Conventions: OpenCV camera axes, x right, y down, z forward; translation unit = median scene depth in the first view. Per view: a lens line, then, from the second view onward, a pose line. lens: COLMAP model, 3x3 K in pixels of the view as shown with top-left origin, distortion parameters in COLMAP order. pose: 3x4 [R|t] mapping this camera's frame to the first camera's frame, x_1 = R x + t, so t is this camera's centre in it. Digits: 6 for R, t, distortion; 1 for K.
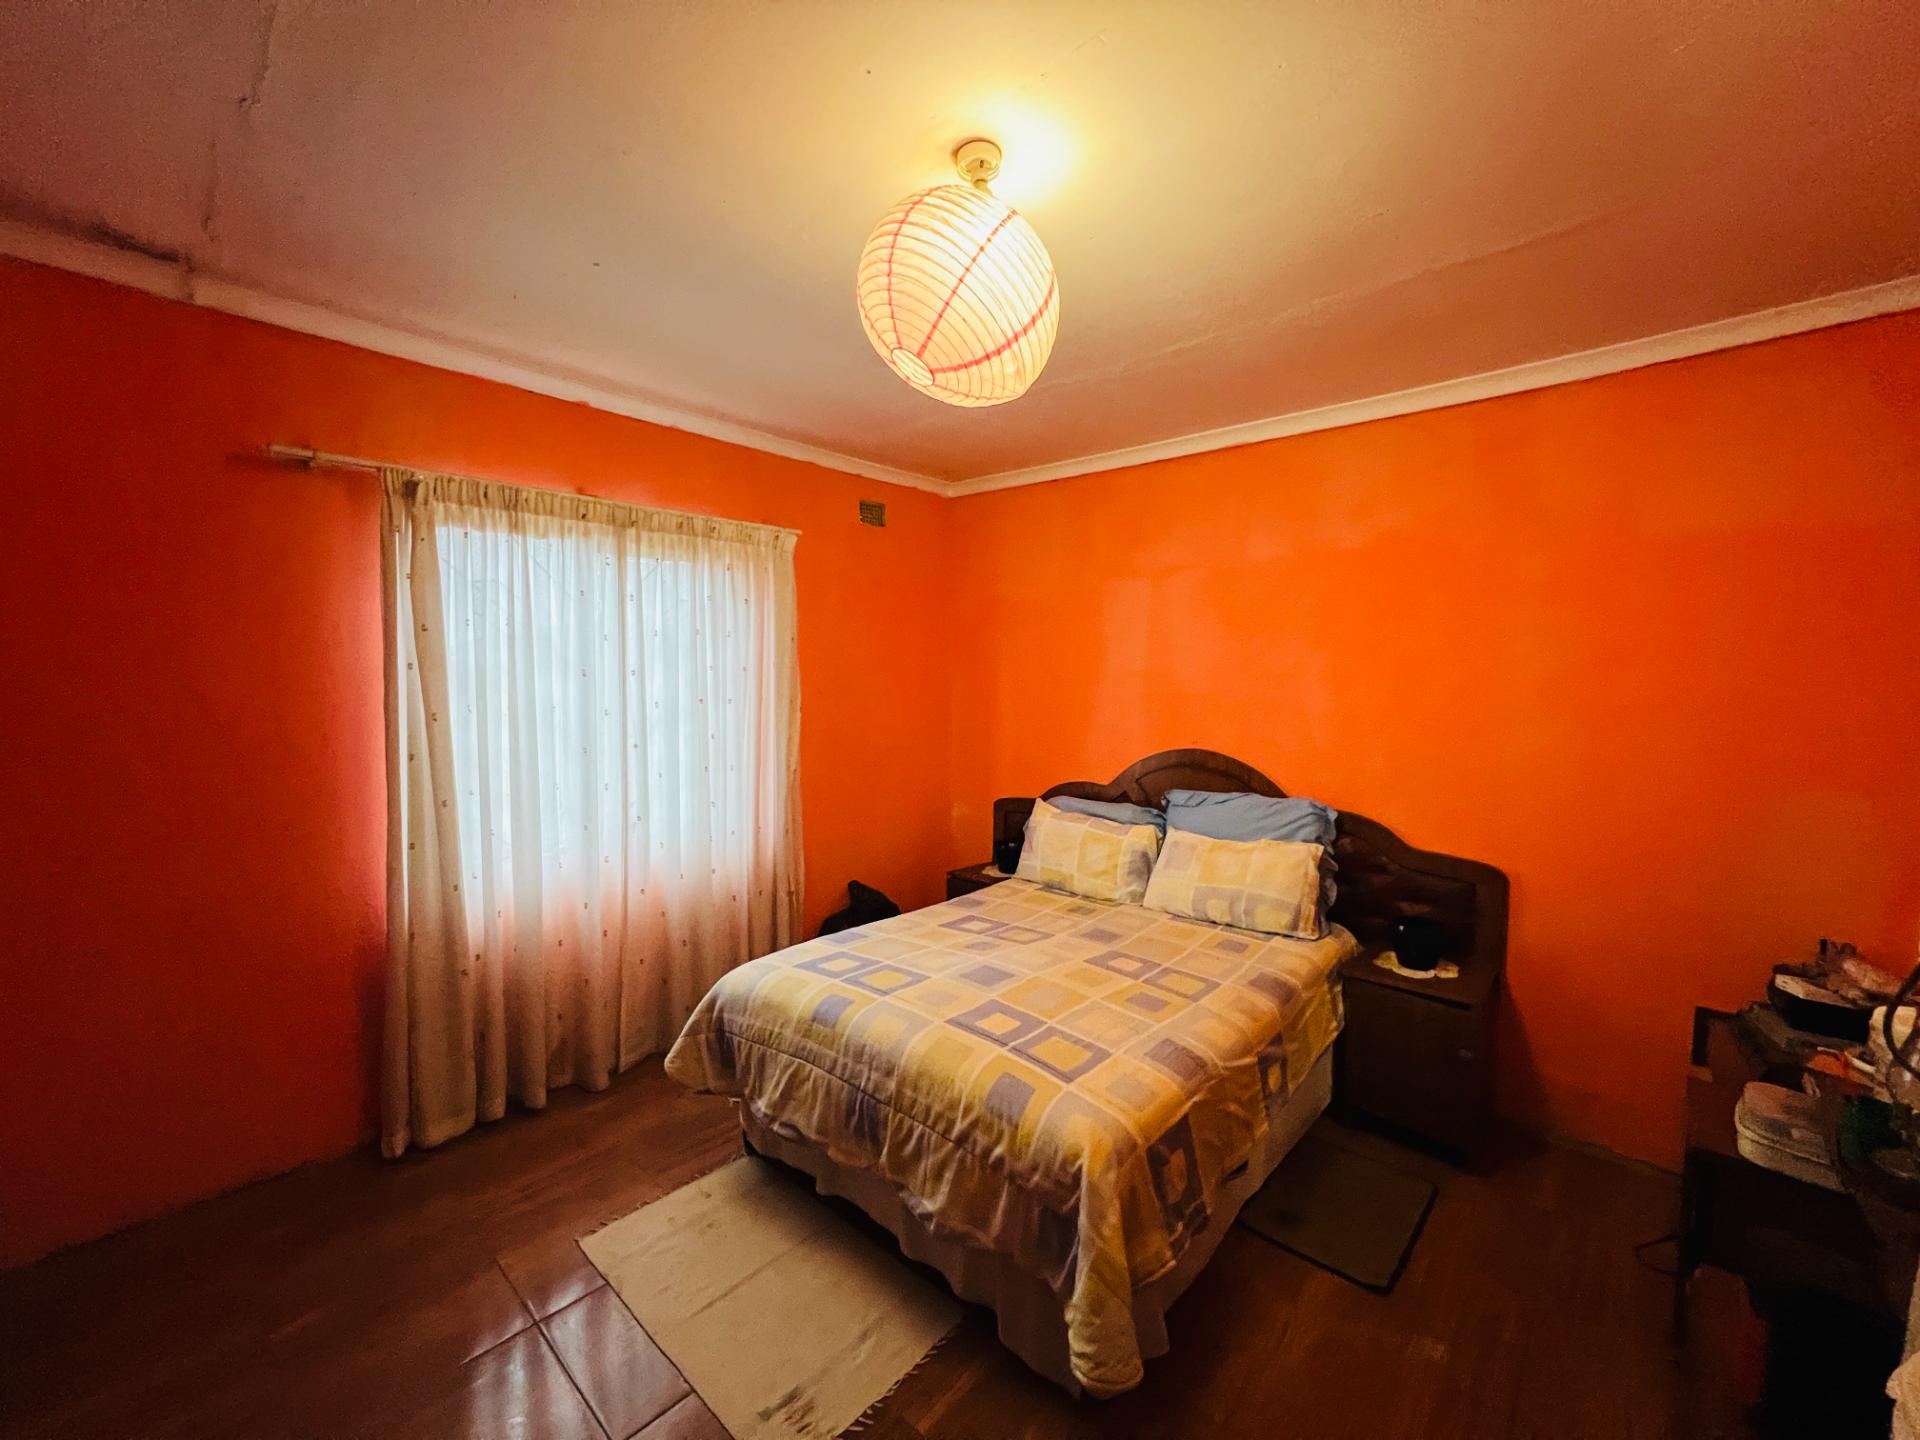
lens RADIAL K [[771.6, 0, 961.0], [0, 771.6, 718.4], [0, 0, 1]] dist [0.009796, 0.000064]
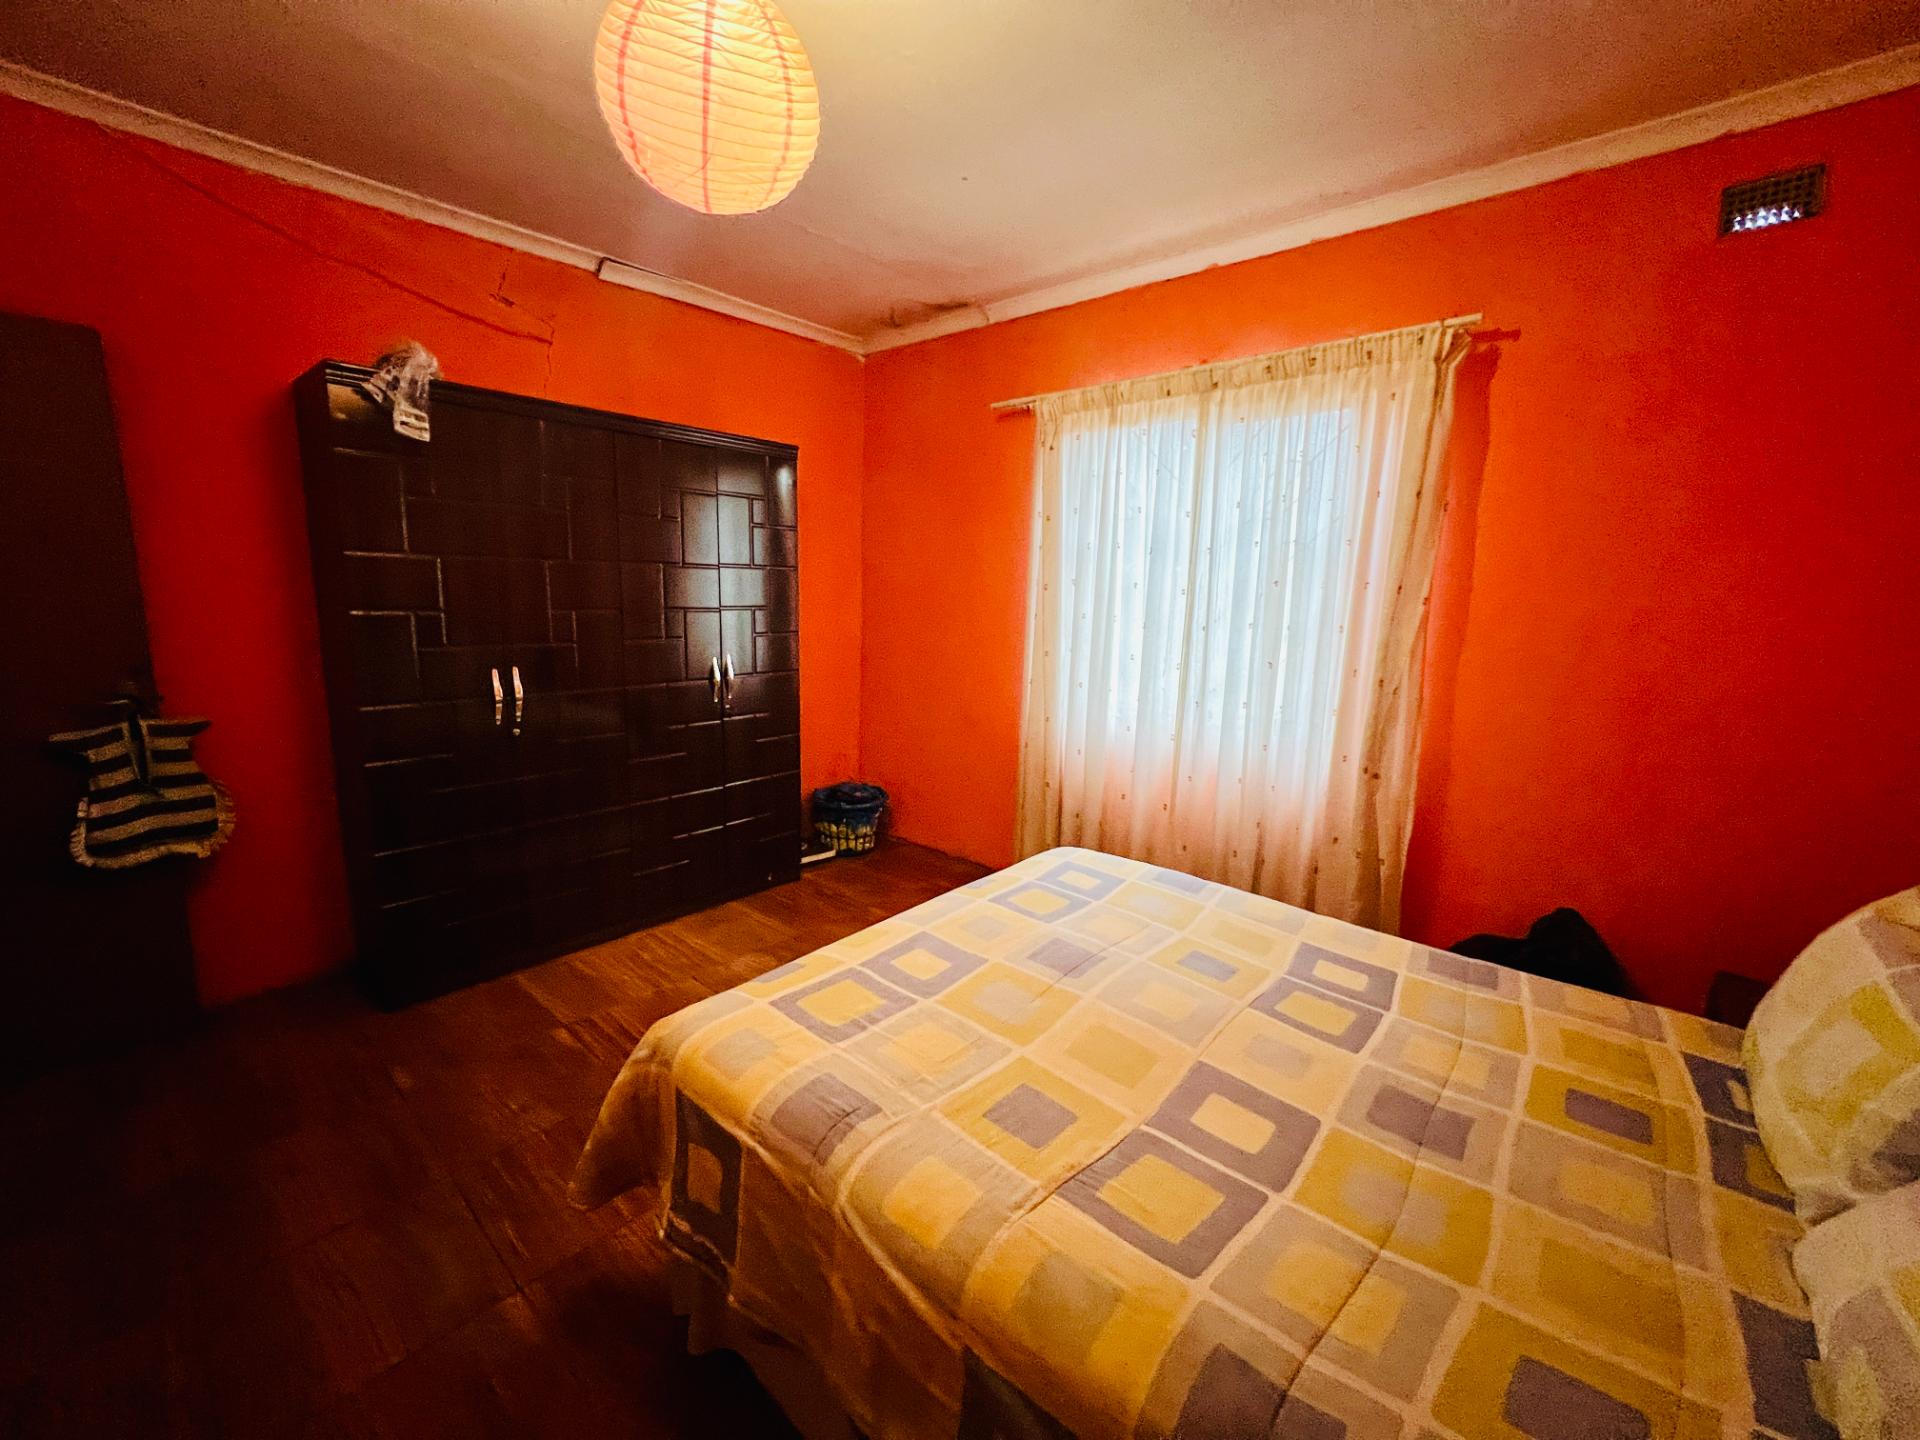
lens RADIAL K [[771.6, 0, 959.2], [0, 771.6, 719.1], [0, 0, 1]] dist [0.009796, 0.000064]
pose [[0.015905, 0.170411, -0.985245, 0.605030], [-0.072584, 0.982966, 0.168845, 0.007092], [0.997235, 0.068827, 0.028003, 0.765478]]
